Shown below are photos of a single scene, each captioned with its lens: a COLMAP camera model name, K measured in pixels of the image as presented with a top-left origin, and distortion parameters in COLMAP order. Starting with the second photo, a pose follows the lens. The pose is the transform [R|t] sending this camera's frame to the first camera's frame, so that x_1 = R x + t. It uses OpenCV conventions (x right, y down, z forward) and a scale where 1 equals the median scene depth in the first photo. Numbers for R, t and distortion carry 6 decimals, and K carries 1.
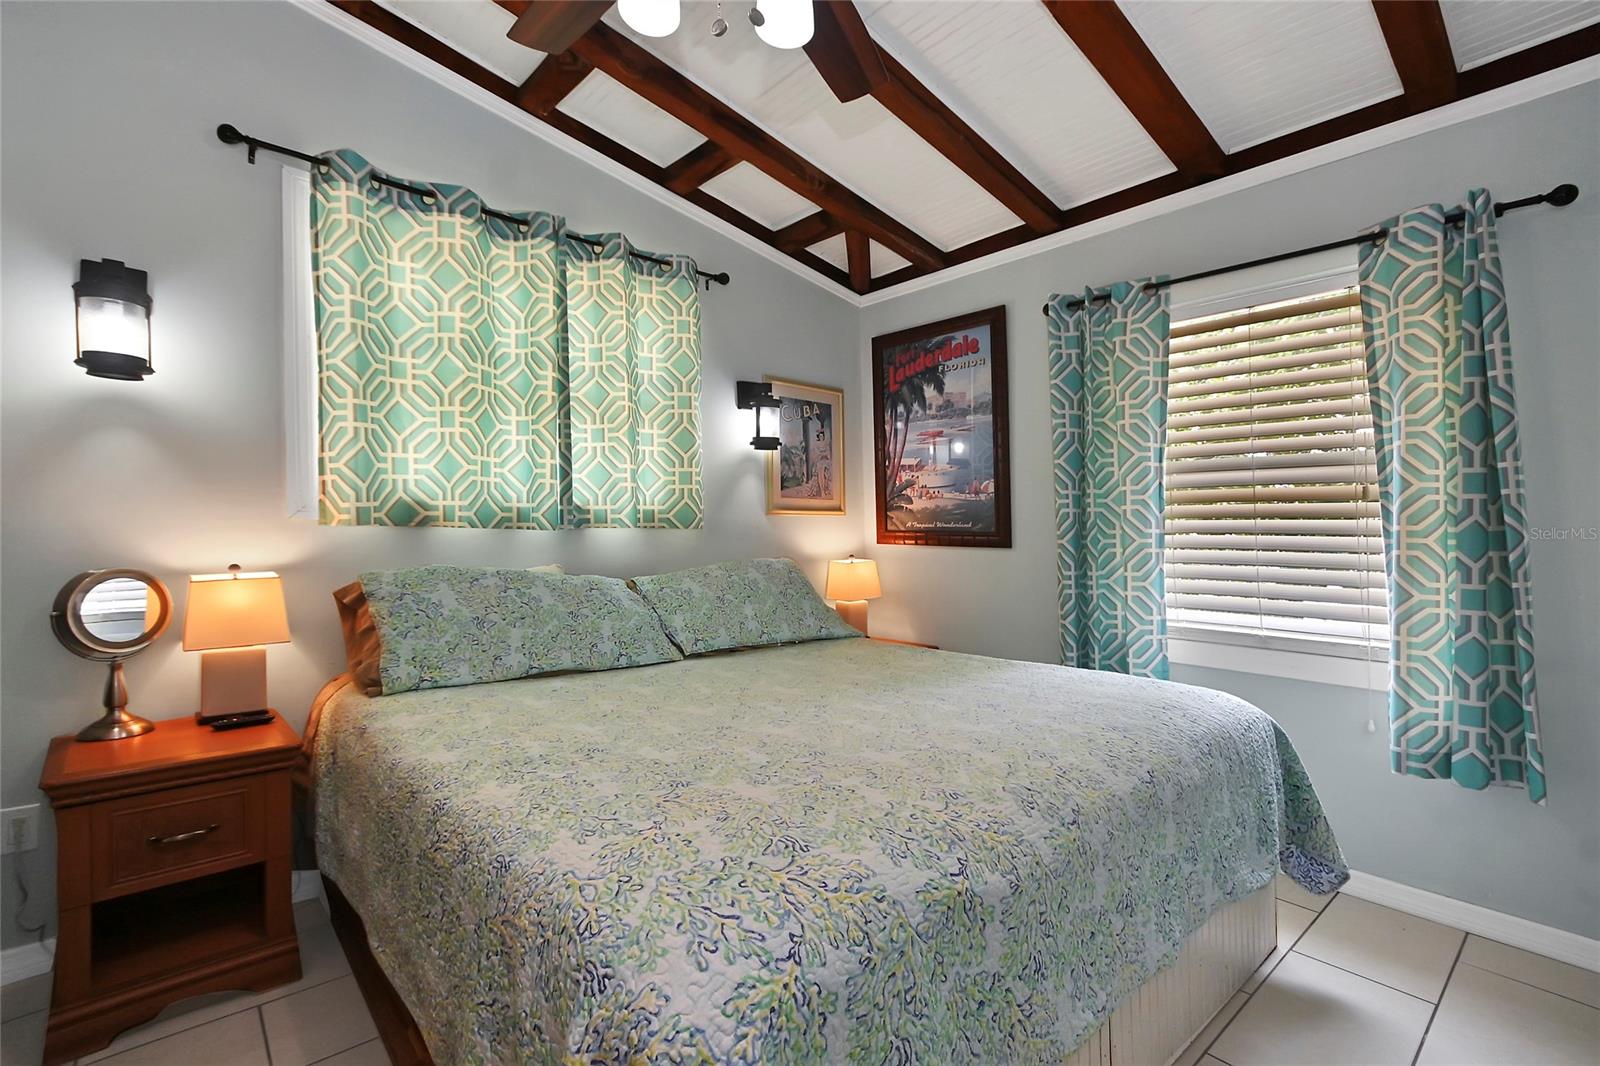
lens RADIAL K [[722.0, 0, 785.4], [0, 722.0, 524.8], [0, 0, 1]] dist [-0.001118, 0.003674]
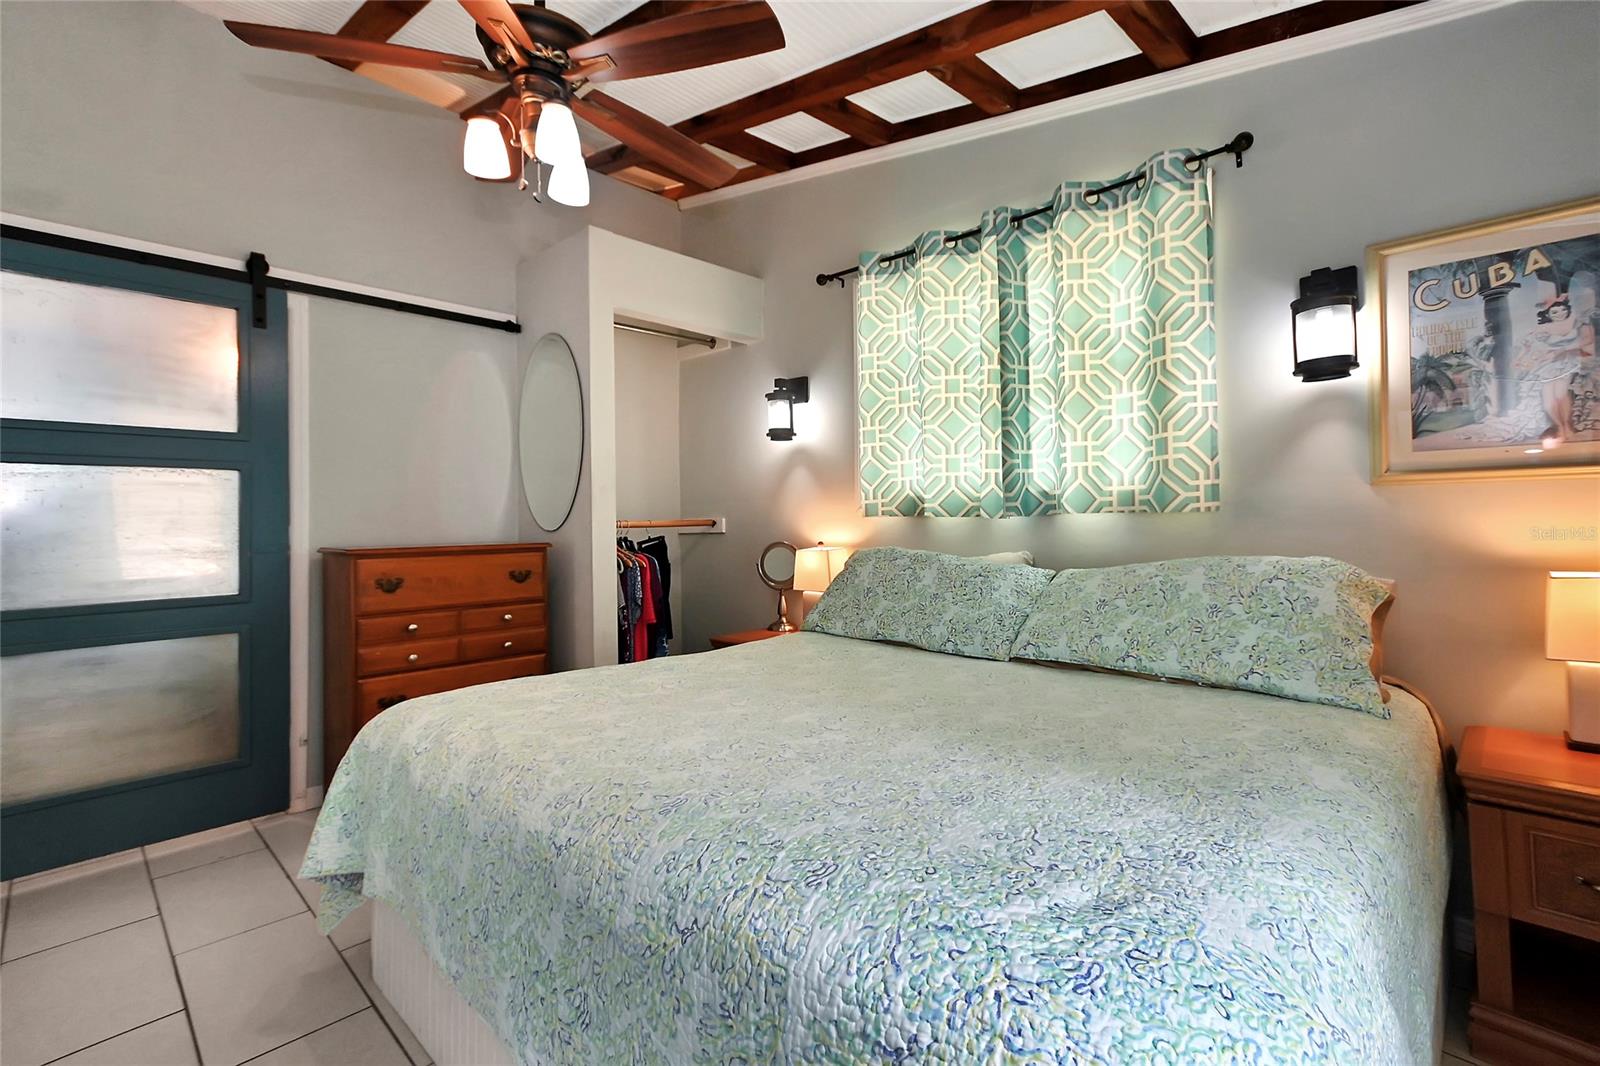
lens RADIAL K [[722.0, 0, 786.9], [0, 722.0, 533.2], [0, 0, 1]] dist [-0.001118, 0.003674]
pose [[0.076414, 0.009131, -0.997034, 0.644992], [0.021716, 0.999706, 0.010820, 0.011208], [0.996840, -0.022478, 0.076193, 0.588023]]
